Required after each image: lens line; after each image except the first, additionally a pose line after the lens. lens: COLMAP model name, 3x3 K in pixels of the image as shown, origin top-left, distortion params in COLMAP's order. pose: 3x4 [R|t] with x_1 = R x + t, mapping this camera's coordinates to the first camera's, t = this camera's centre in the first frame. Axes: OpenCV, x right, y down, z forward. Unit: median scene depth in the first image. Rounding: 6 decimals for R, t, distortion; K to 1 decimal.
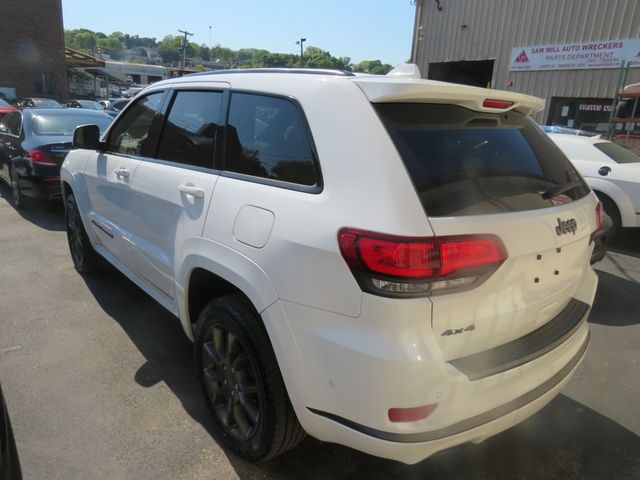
lens RADIAL K [[465.8, 0, 320.0], [0, 465.8, 240.0], [0, 0, 1]] dist [-0.044053, 0.054482]
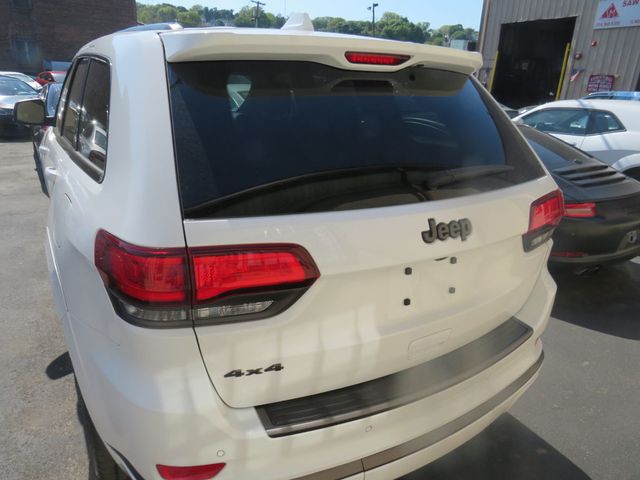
lens RADIAL K [[465.8, 0, 320.0], [0, 465.8, 240.0], [0, 0, 1]] dist [-0.044053, 0.054482]
pose [[0.987996, 0.032370, -0.151052, 0.444480], [-0.023285, 0.997833, 0.061532, -0.053683], [0.152716, -0.057276, 0.986609, 0.259747]]
